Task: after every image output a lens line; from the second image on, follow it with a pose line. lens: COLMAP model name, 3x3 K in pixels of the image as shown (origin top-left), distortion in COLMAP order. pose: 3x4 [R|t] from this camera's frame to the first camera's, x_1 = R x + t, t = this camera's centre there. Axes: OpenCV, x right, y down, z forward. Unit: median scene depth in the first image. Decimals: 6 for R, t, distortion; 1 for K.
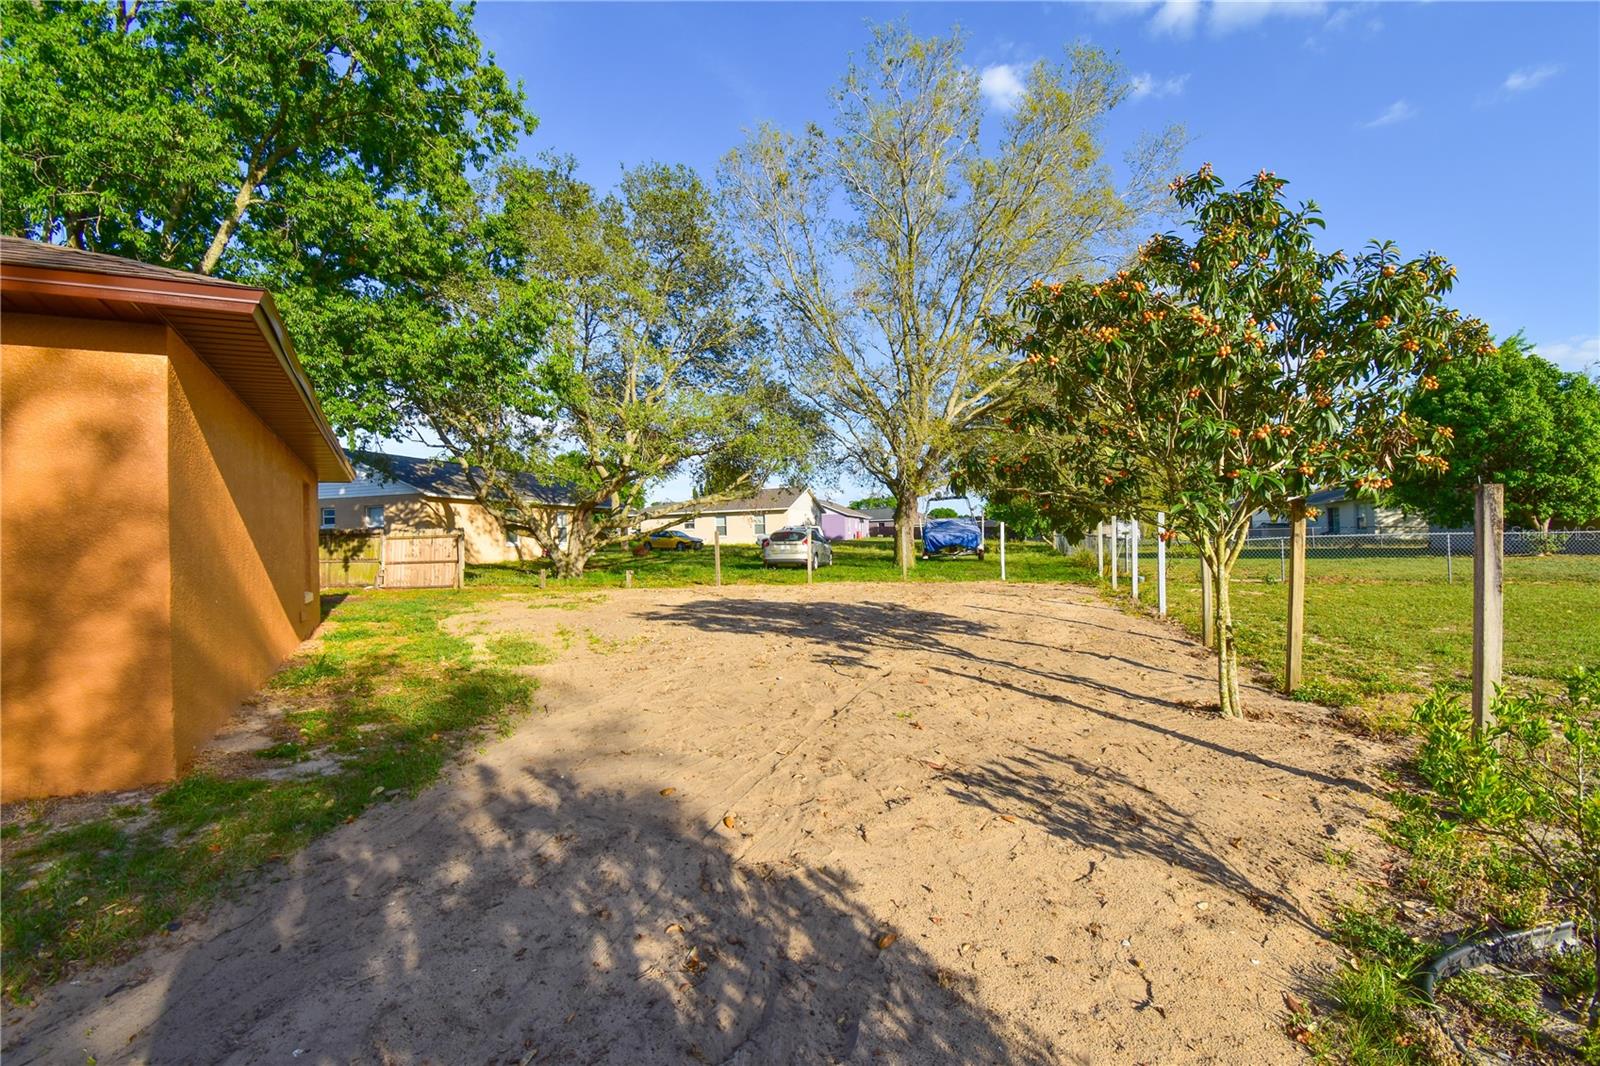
lens RADIAL K [[703.7, 0, 800.0], [0, 703.7, 533.0], [0, 0, 1]] dist [0.019435, -0.025608]
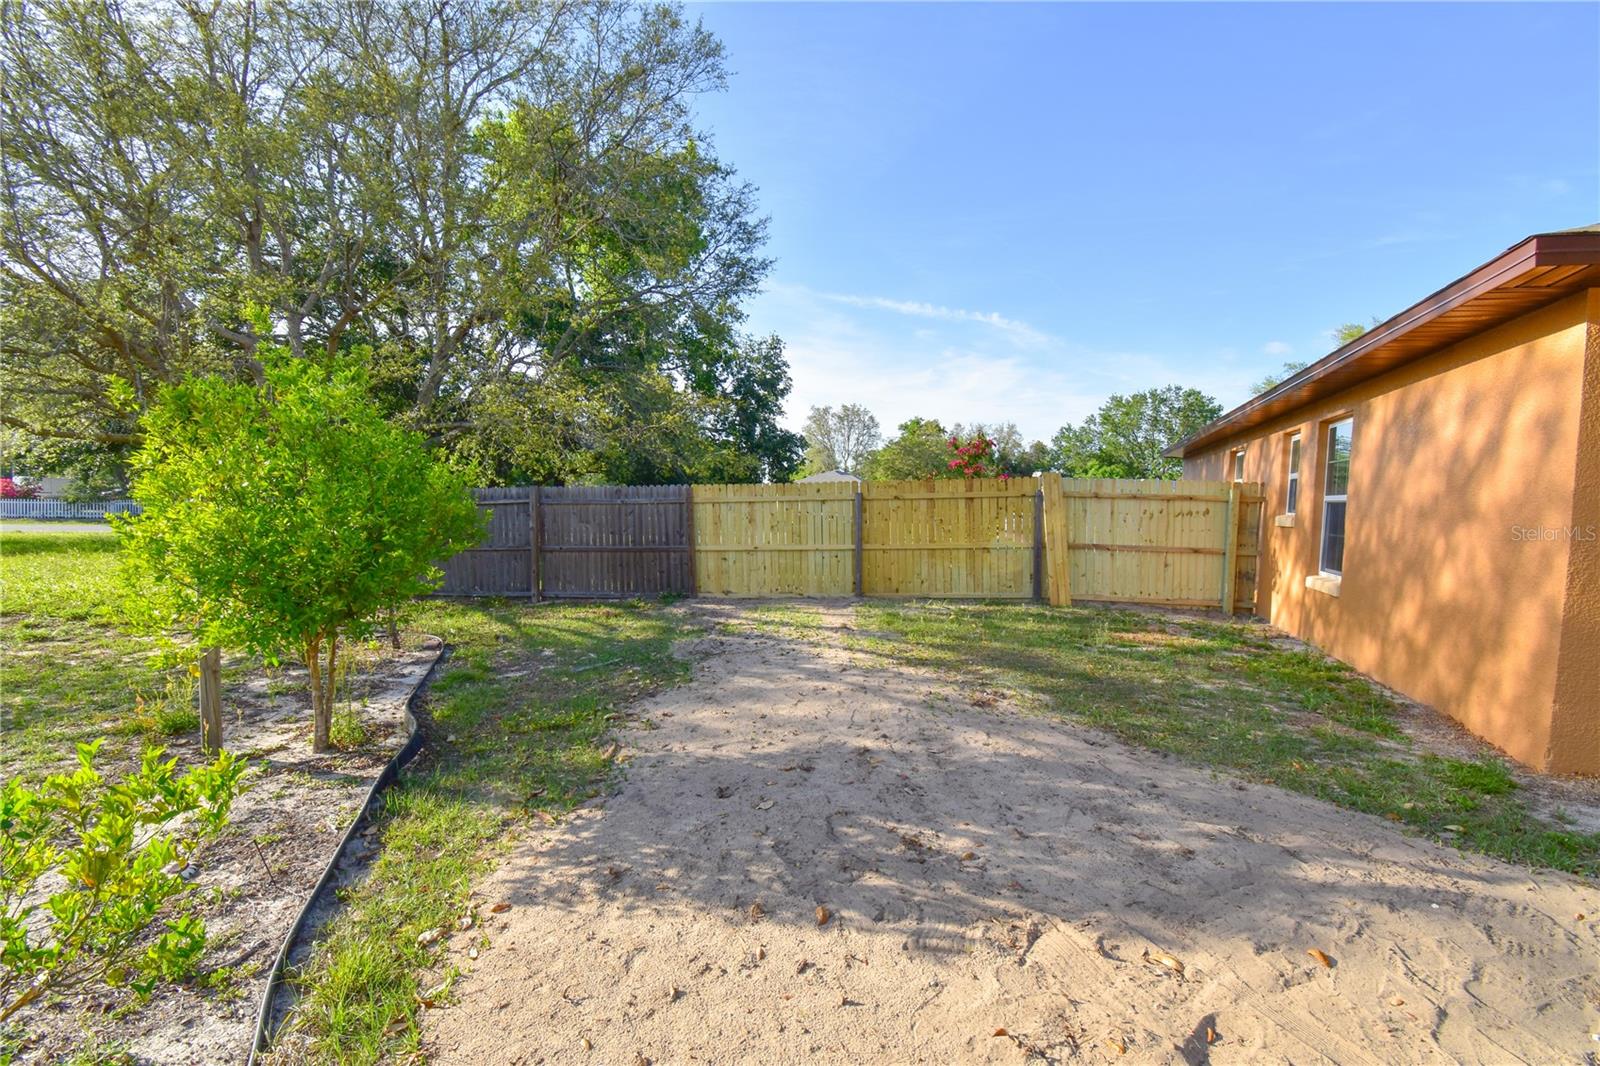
lens RADIAL K [[703.7, 0, 800.0], [0, 703.7, 533.0], [0, 0, 1]] dist [0.019435, -0.025608]
pose [[-0.788045, 0.025237, -0.615100, 0.687996], [-0.017947, 0.997793, 0.063931, -0.033276], [0.615356, 0.061419, -0.785853, 1.583437]]
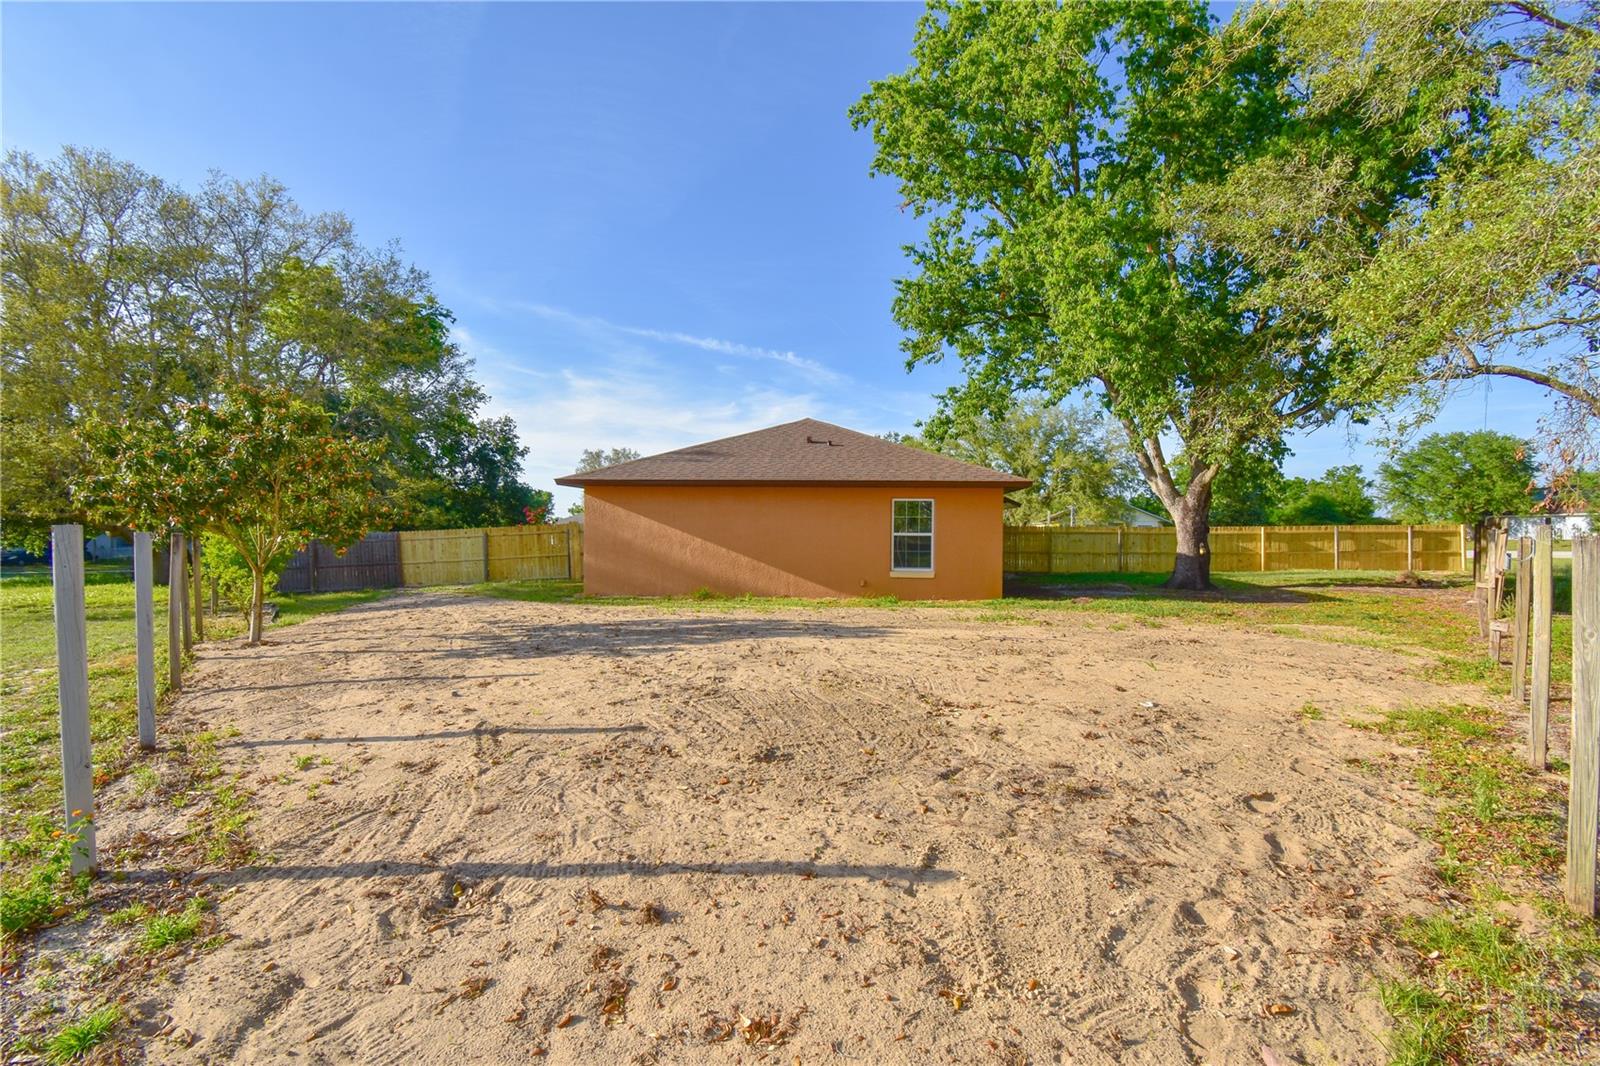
lens RADIAL K [[703.7, 0, 800.0], [0, 703.7, 533.0], [0, 0, 1]] dist [0.019435, -0.025608]
pose [[-0.598601, 0.020271, -0.800791, 2.553616], [0.008184, 0.999782, 0.019190, -0.146192], [0.801005, 0.004934, -0.598637, 6.697211]]
